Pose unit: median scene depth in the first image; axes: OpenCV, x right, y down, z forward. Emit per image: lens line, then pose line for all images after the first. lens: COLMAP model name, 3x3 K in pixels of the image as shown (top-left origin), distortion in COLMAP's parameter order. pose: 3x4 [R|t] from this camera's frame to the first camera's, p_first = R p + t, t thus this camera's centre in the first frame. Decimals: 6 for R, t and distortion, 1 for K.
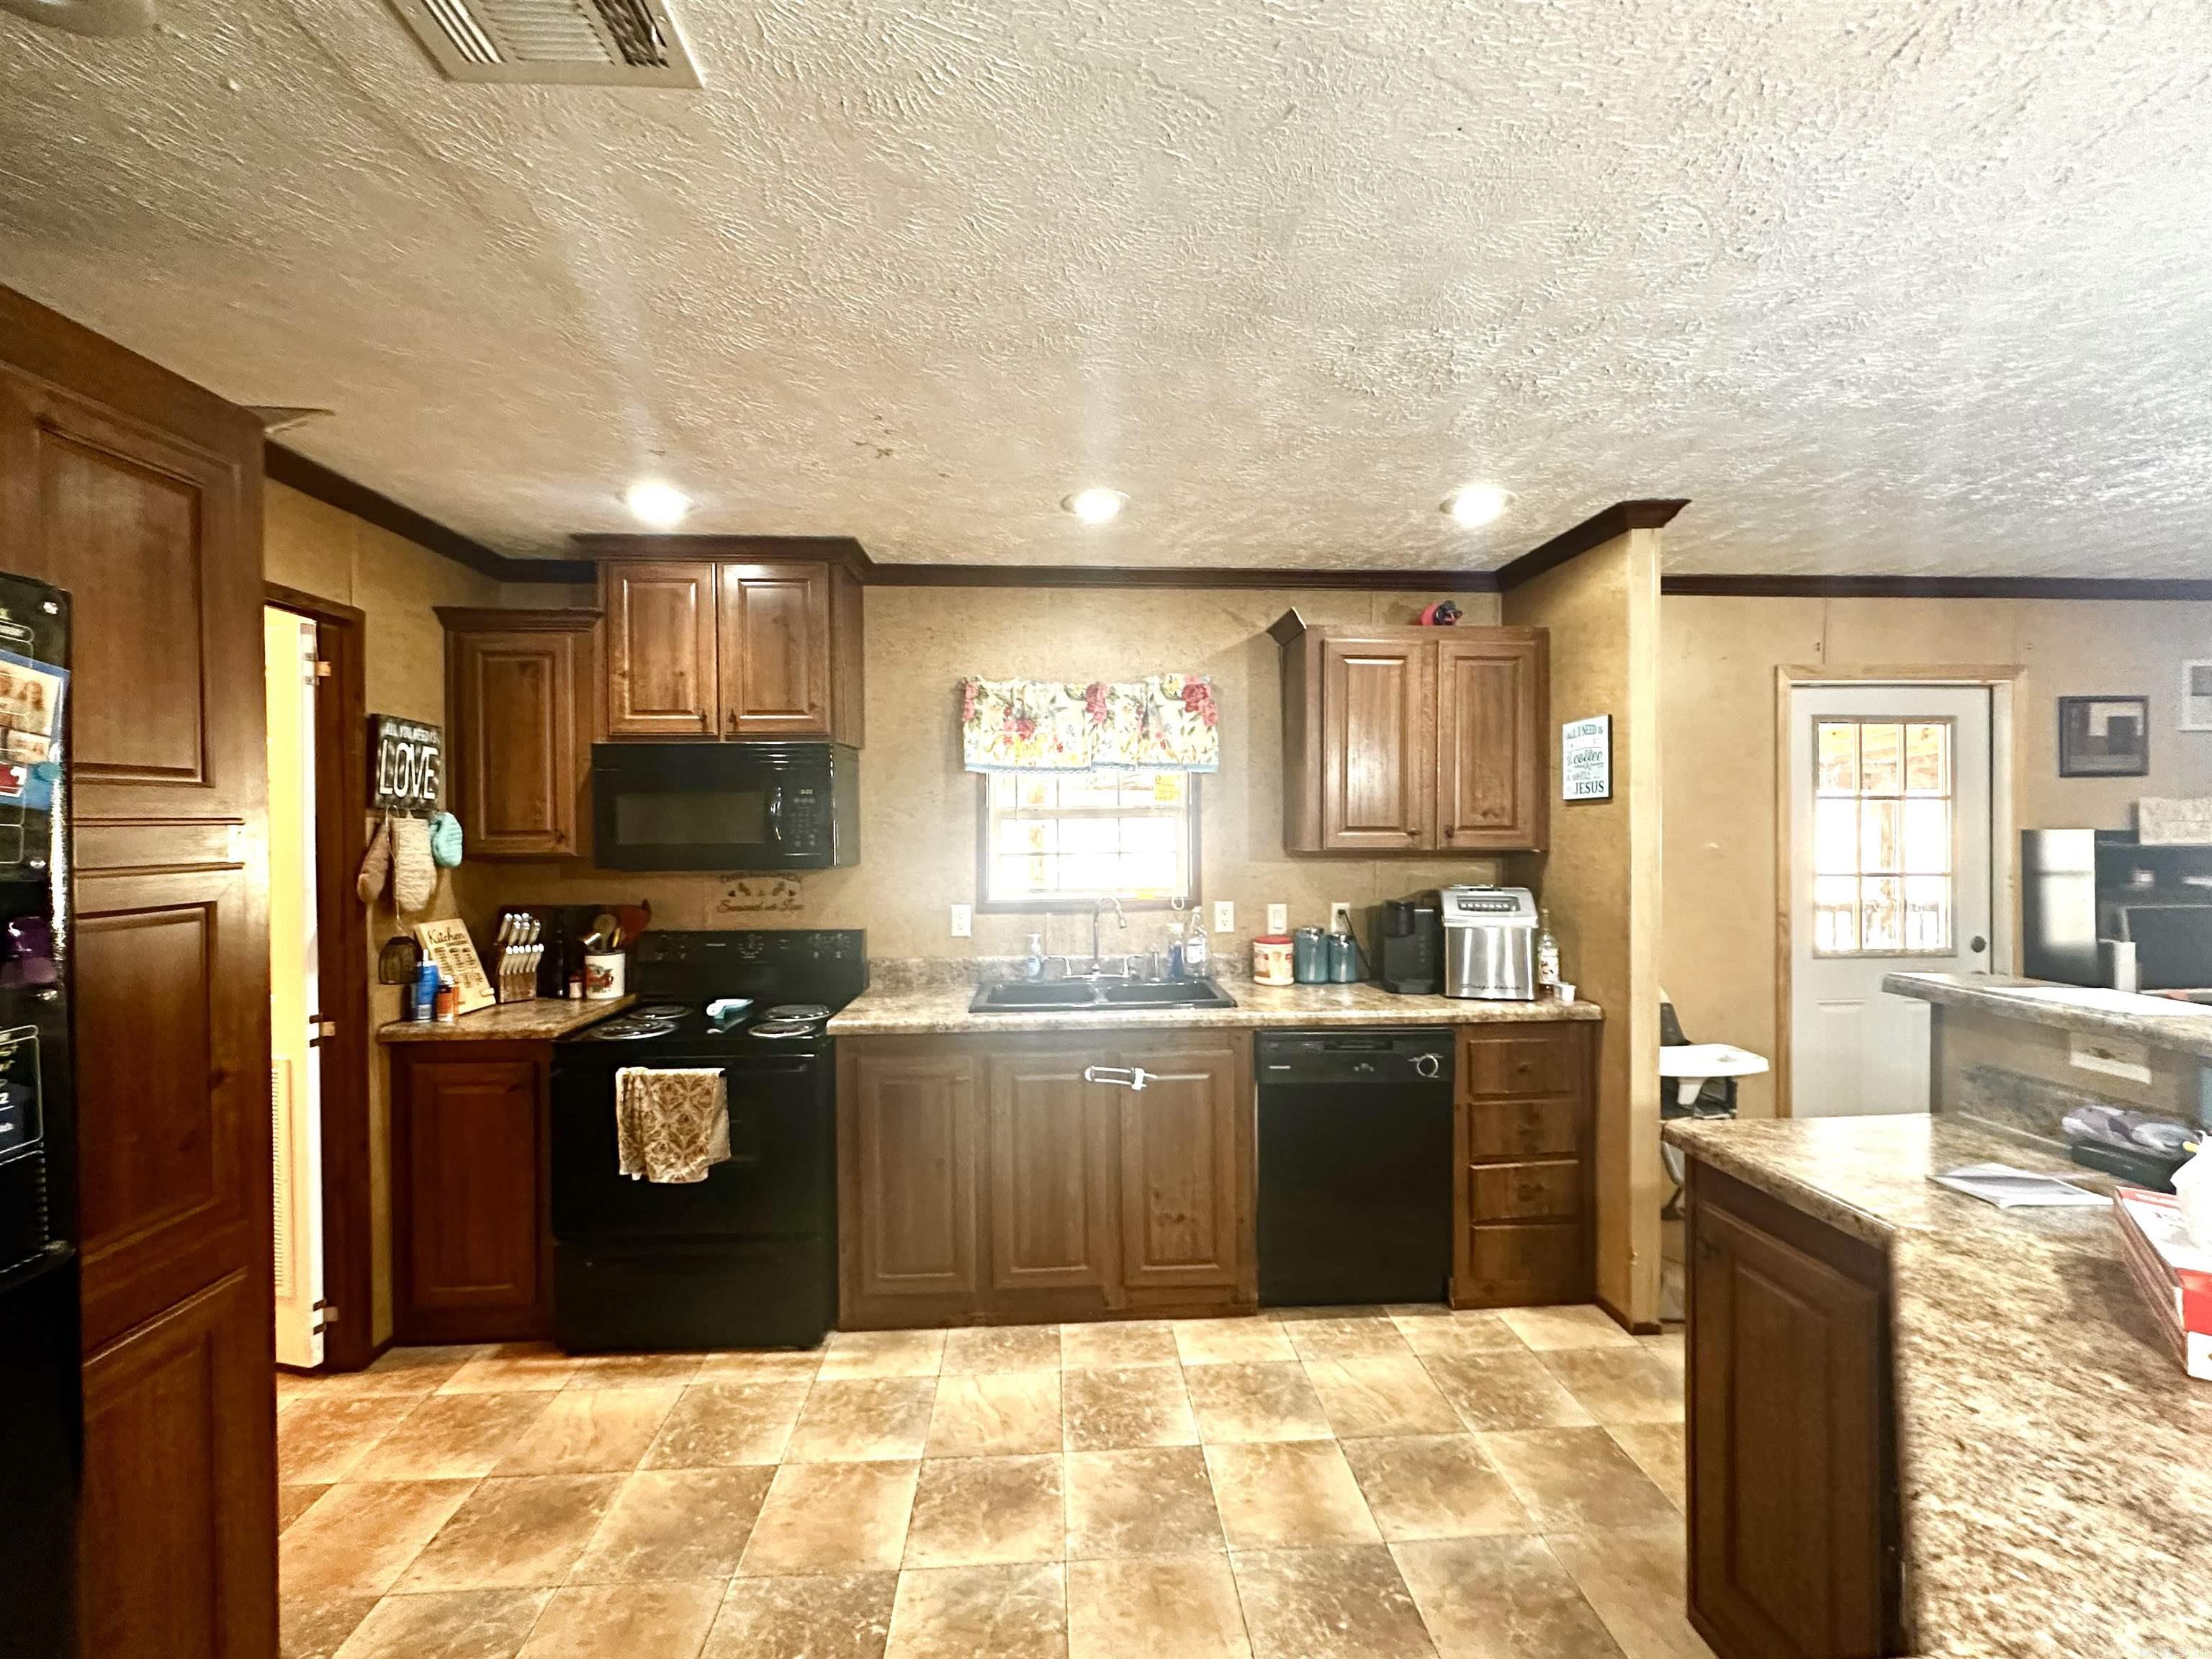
lens RADIAL K [[916.7, 0, 1101.6], [0, 916.7, 827.7], [0, 0, 1]] dist [-0.001336, -0.000008]
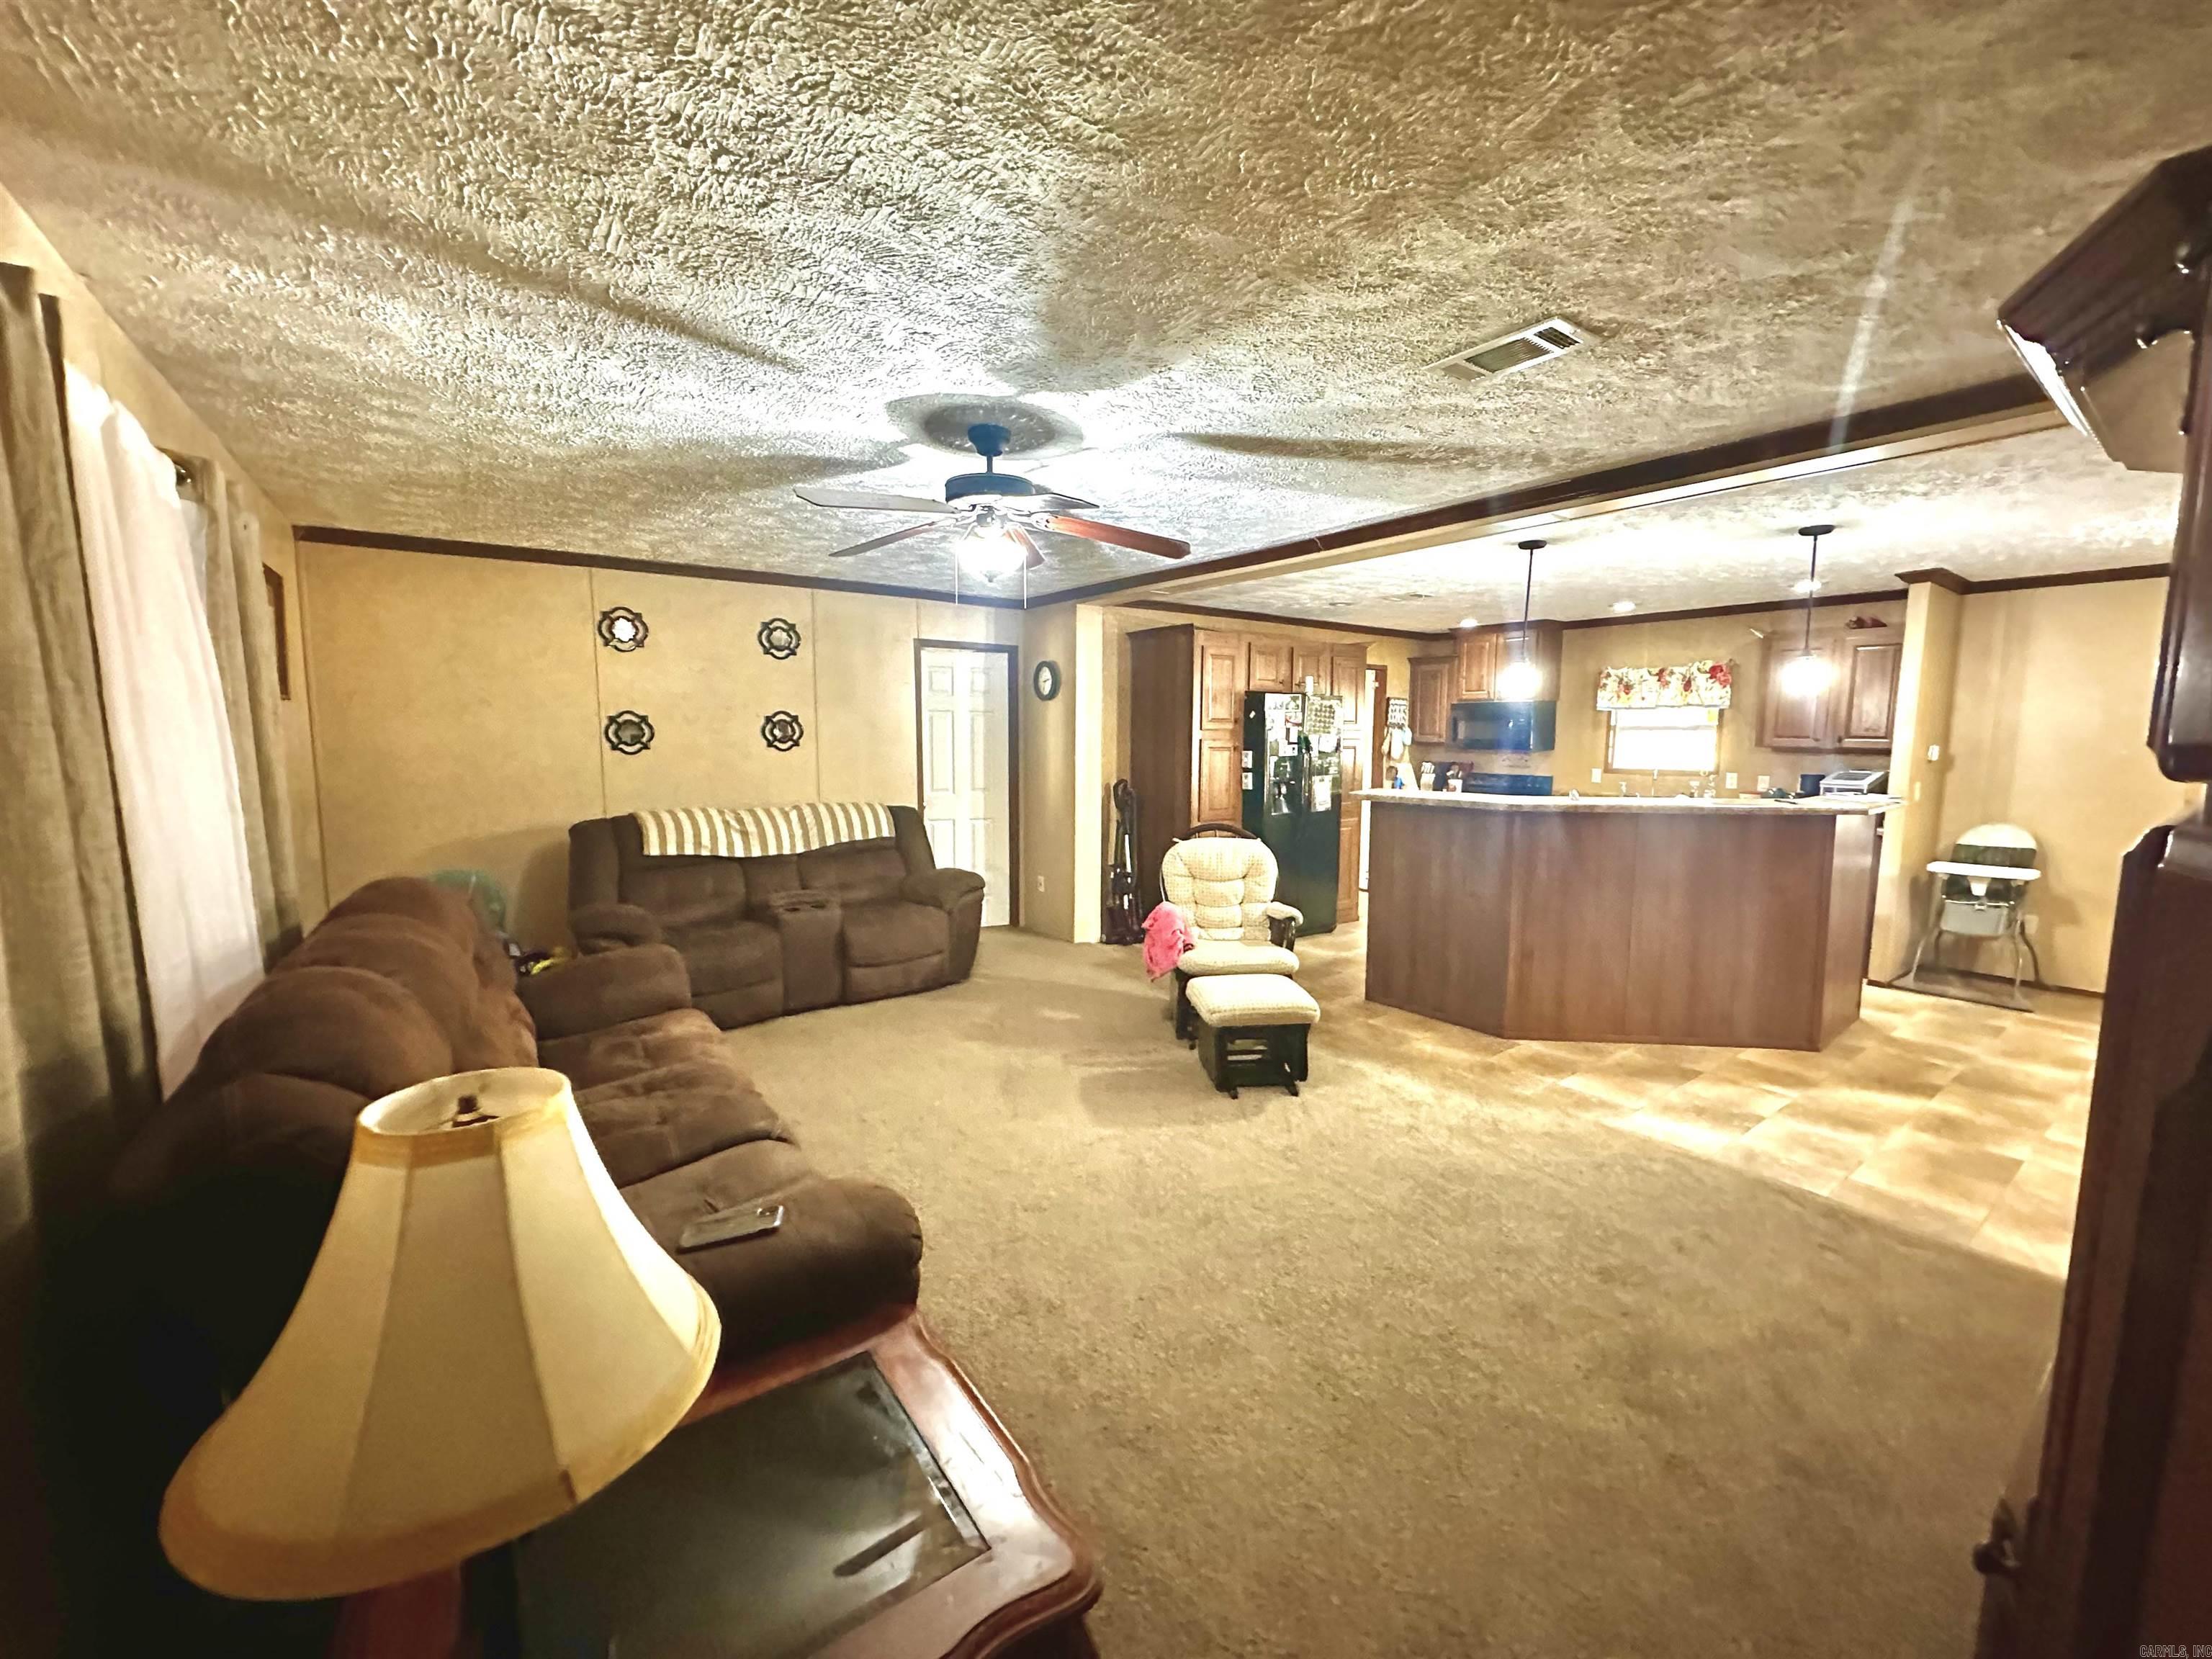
lens RADIAL K [[881.5, 0, 1097.6], [0, 881.5, 828.0], [0, 0, 1]] dist [0.000776, 0.000484]
pose [[0.540427, 0.098208, -0.835640, 1.175093], [-0.010043, 0.993847, 0.110306, 0.001600], [0.841331, -0.051220, 0.538088, -1.417749]]
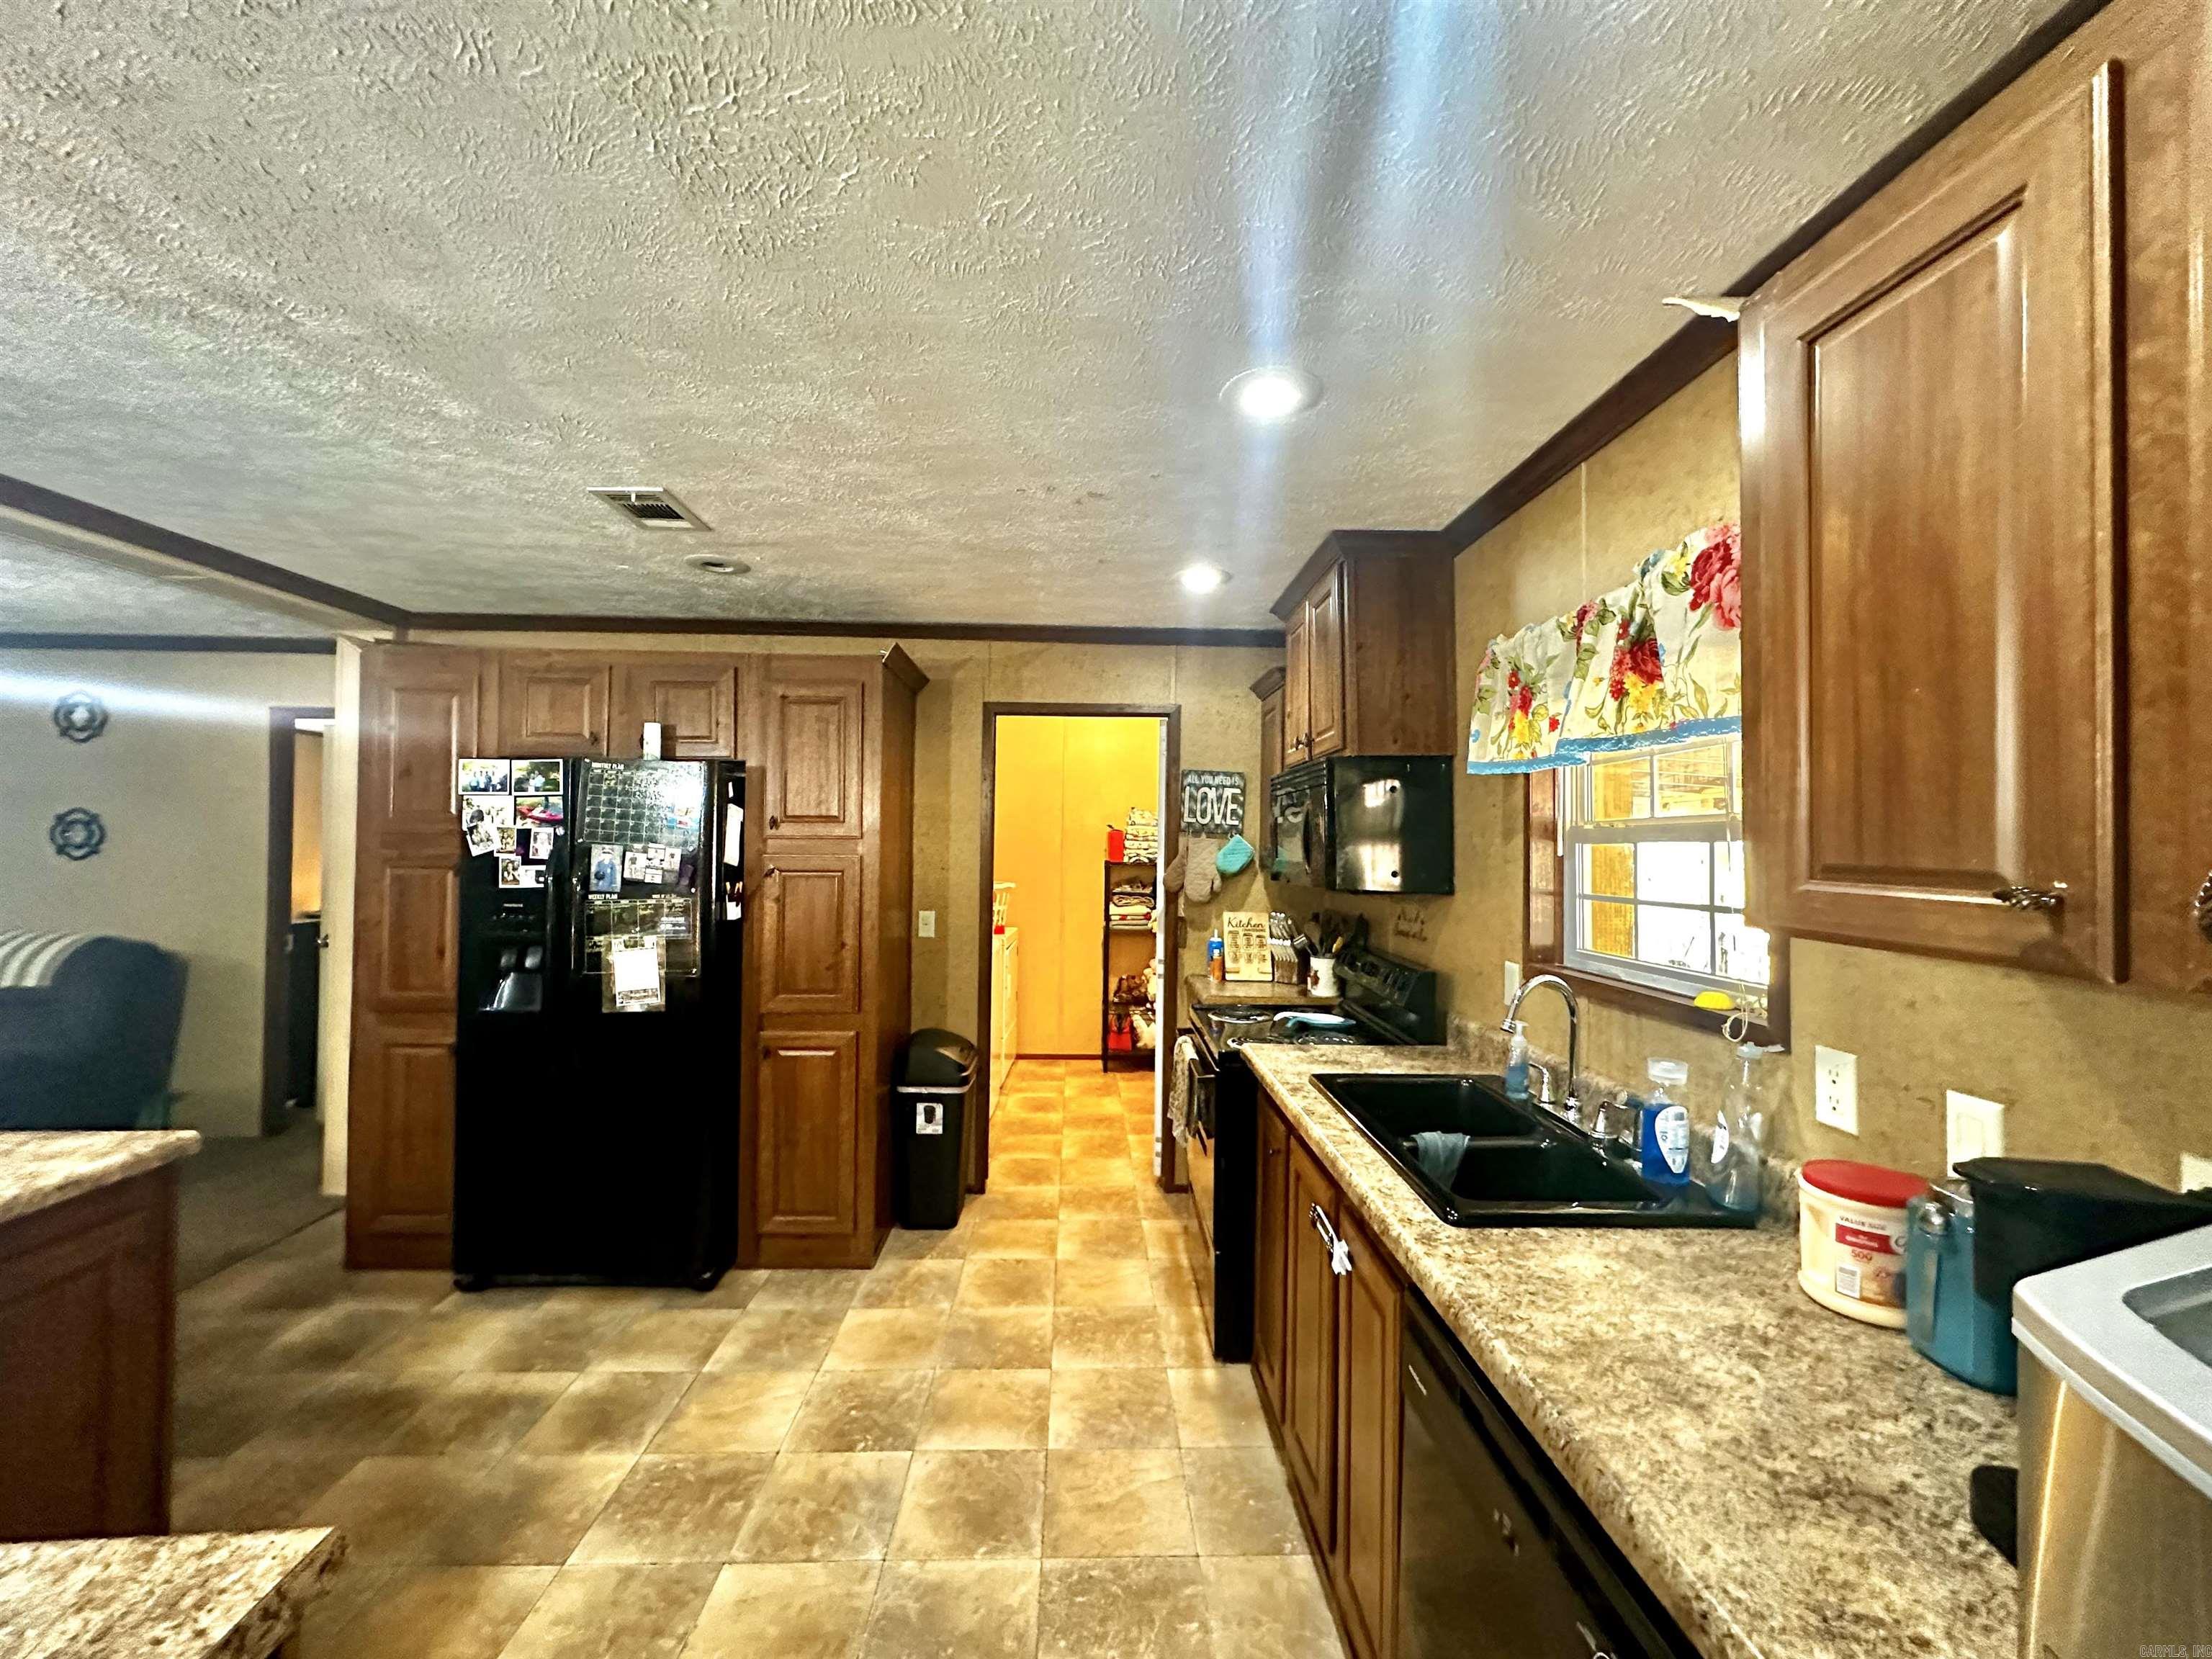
lens RADIAL K [[881.5, 0, 1106.1], [0, 881.5, 828.3], [0, 0, 1]] dist [0.000776, 0.000484]
pose [[-0.028514, -0.008984, -0.999553, 0.608111], [-0.015983, 0.999836, -0.008530, -0.010692], [0.999466, 0.015733, -0.028653, 0.808958]]
